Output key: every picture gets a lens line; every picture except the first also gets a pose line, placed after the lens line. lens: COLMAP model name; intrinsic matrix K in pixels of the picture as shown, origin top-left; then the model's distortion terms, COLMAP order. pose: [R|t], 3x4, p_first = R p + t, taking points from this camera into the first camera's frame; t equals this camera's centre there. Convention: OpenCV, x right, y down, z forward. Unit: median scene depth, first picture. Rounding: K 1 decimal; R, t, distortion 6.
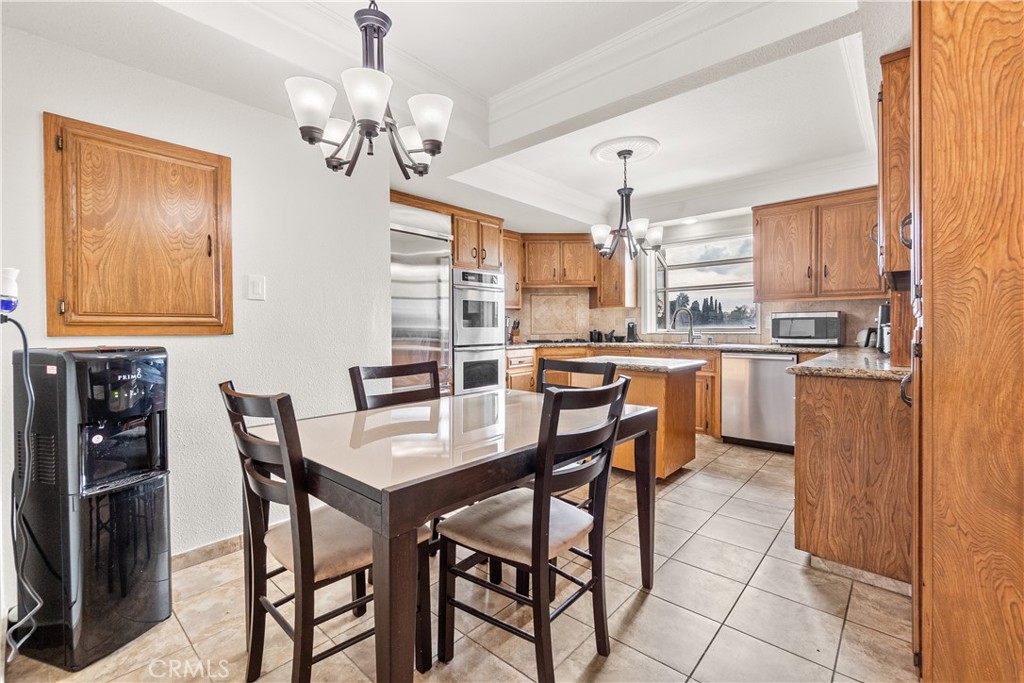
lens RADIAL K [[441.2, 0, 511.0], [0, 441.2, 335.9], [0, 0, 1]] dist [-0.004132, 0.000306]
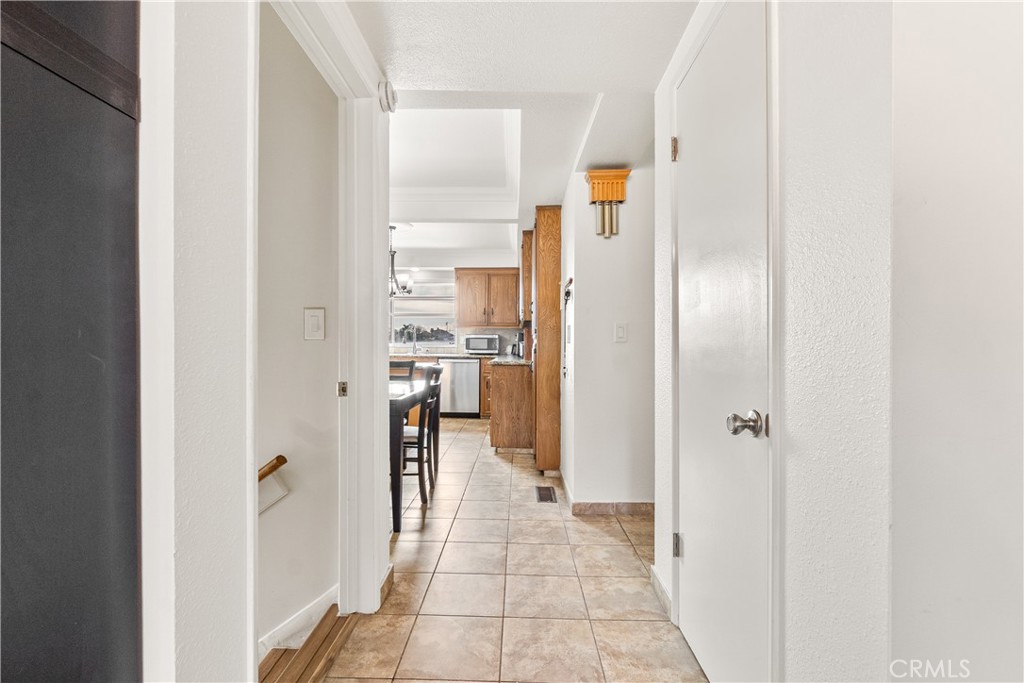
lens RADIAL K [[441.2, 0, 511.3], [0, 441.2, 345.5], [0, 0, 1]] dist [-0.004132, 0.000306]
pose [[0.756429, 0.012224, 0.653962, -0.390654], [-0.004340, 0.999897, -0.013671, 0.012111], [-0.654062, 0.007503, 0.756404, -0.391662]]
